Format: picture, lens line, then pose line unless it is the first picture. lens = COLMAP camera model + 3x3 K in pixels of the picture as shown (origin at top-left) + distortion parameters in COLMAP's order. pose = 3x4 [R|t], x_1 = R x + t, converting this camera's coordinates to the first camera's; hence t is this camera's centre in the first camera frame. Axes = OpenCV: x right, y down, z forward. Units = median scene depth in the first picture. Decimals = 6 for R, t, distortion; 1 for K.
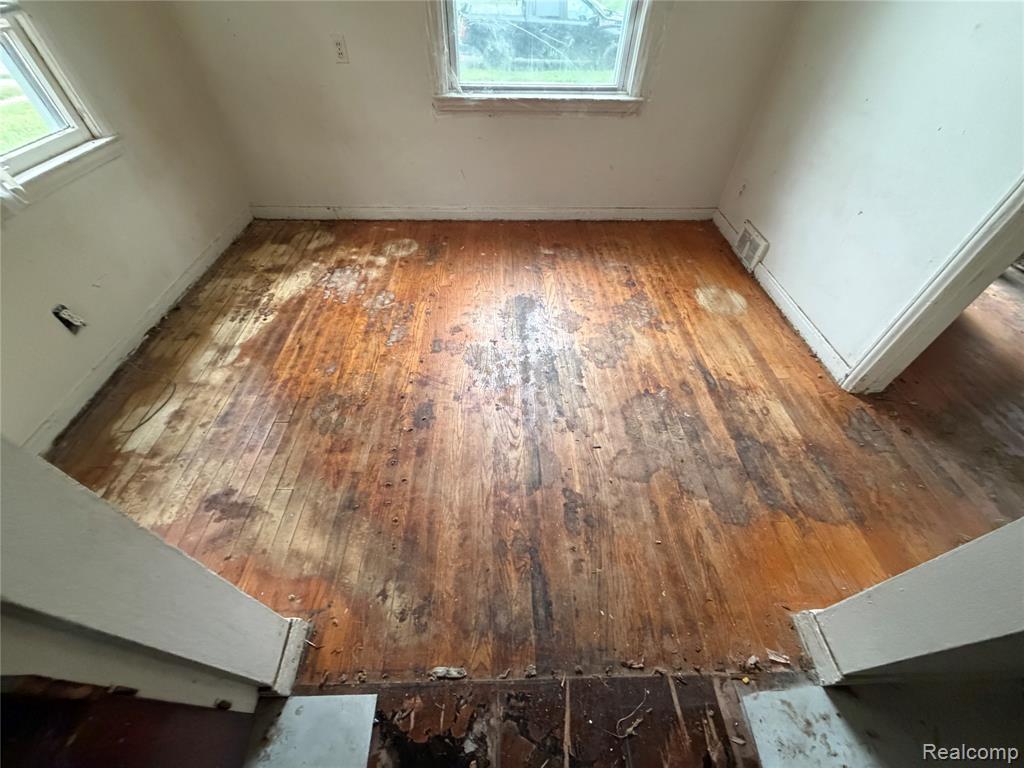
lens RADIAL K [[407.7, 0, 509.3], [0, 407.7, 383.4], [0, 0, 1]] dist [-0.002285, 0.000547]
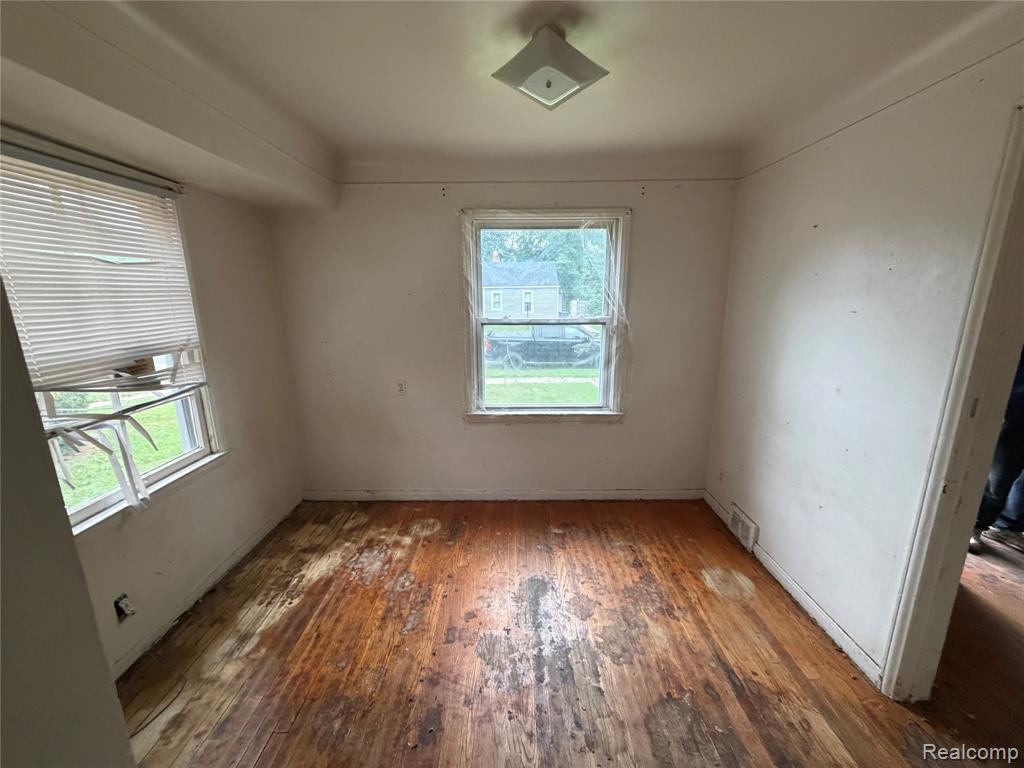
lens RADIAL K [[407.7, 0, 508.7], [0, 407.7, 382.4], [0, 0, 1]] dist [-0.002285, 0.000547]
pose [[0.999258, -0.014164, -0.035818, 0.011582], [-0.008796, 0.821438, -0.570231, -0.035481], [0.037499, 0.570123, 0.820703, -0.197902]]
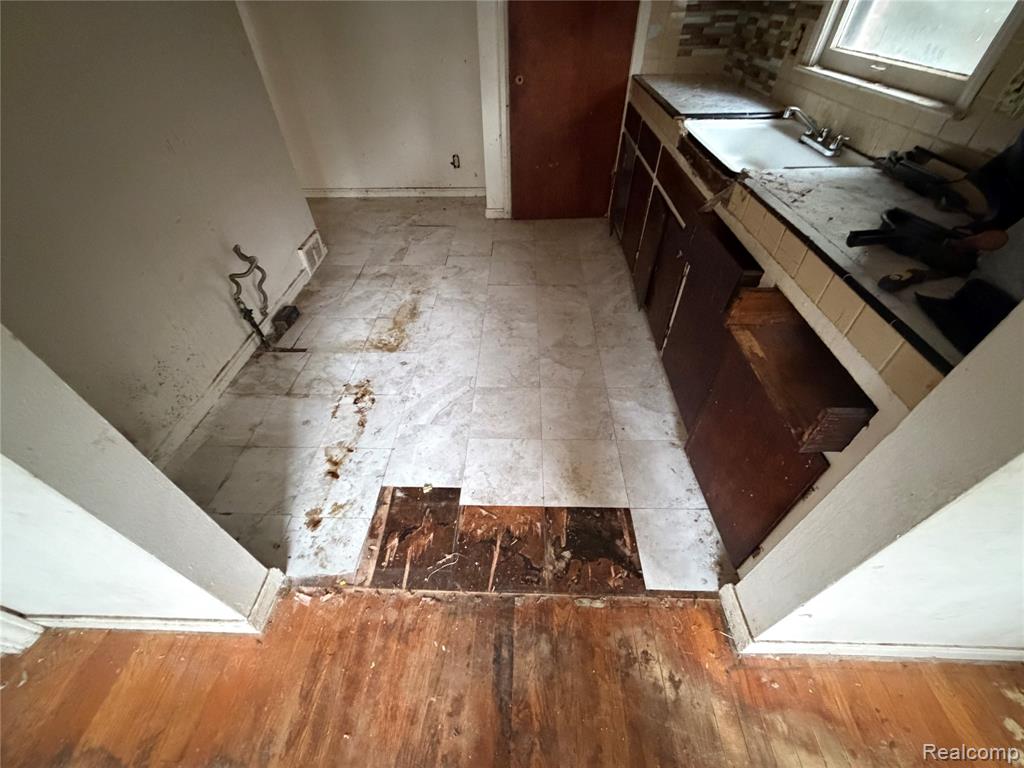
lens RADIAL K [[407.7, 0, 511.2], [0, 407.7, 382.7], [0, 0, 1]] dist [-0.002285, 0.000547]
pose [[-0.998491, -0.035834, 0.041607, 0.030746], [0.042504, -0.024656, 0.998792, -0.273494], [-0.034765, 0.999054, 0.026142, 0.216080]]
